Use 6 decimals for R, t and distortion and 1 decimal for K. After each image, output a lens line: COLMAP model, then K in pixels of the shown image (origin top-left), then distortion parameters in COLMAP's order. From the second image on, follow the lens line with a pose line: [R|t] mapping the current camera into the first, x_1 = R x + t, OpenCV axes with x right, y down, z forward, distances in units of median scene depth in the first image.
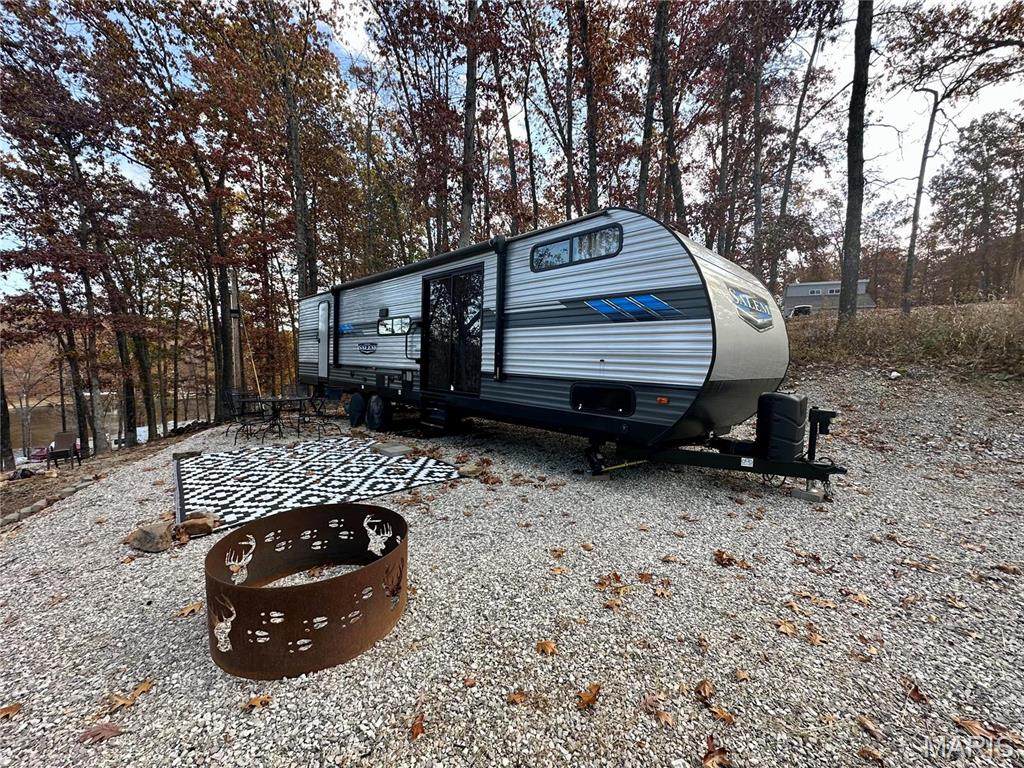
lens RADIAL K [[411.5, 0, 506.9], [0, 411.5, 385.9], [0, 0, 1]] dist [-0.002765, -0.000166]
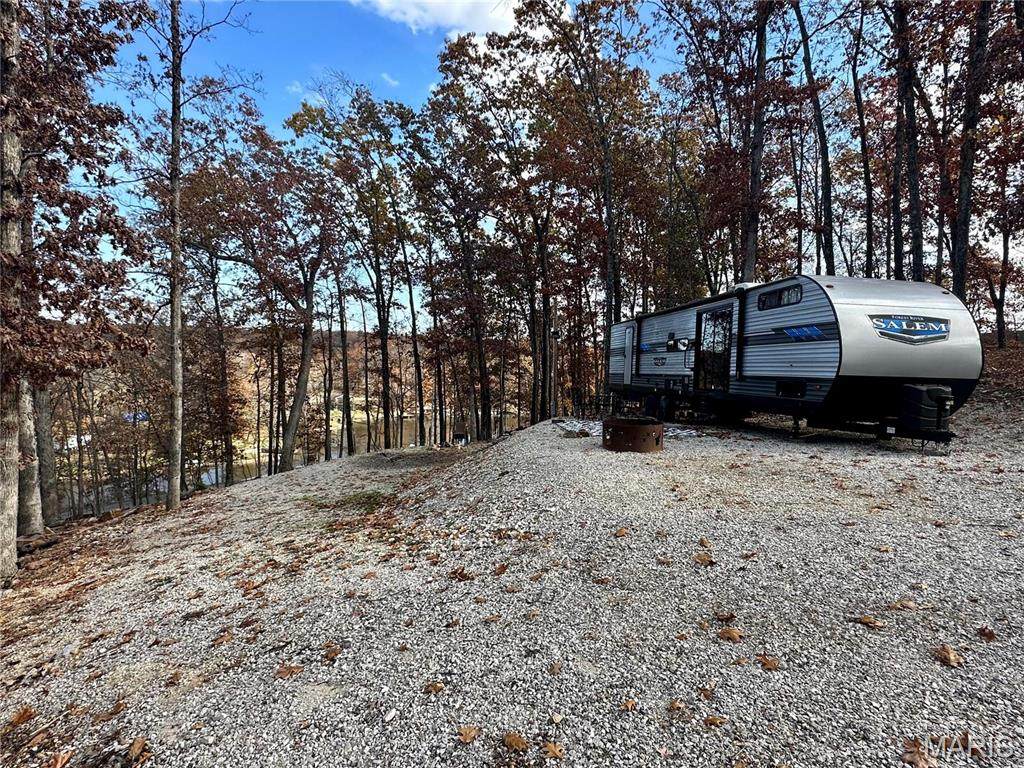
lens RADIAL K [[540.2, 0, 510.1], [0, 540.2, 381.3], [0, 0, 1]] dist [0.003419, 0.000426]
pose [[0.814120, 0.006310, -0.580662, 0.447836], [-0.041142, 0.998055, -0.046839, 0.118414], [0.579237, 0.062022, 0.812796, -1.110051]]
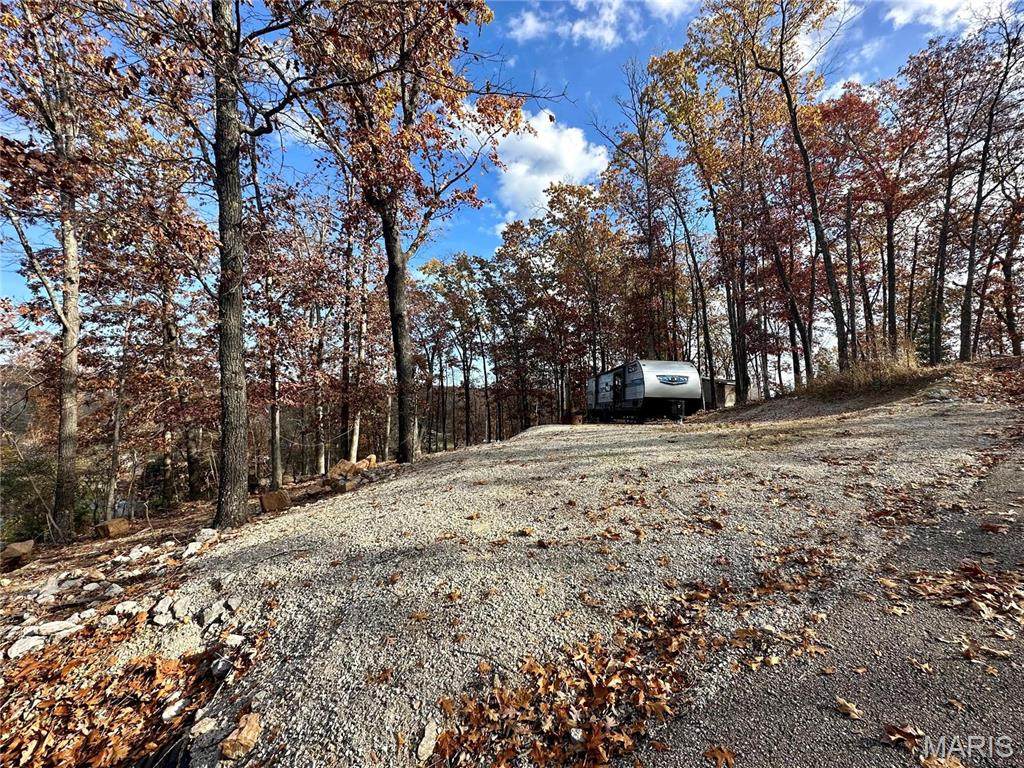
lens RADIAL K [[411.5, 0, 512.5], [0, 411.5, 384.4], [0, 0, 1]] dist [-0.002765, -0.000166]
pose [[0.757466, -0.049427, -0.651001, 1.659425], [-0.054163, 0.988935, -0.138106, 0.403273], [0.650624, 0.139871, 0.746408, -2.487781]]
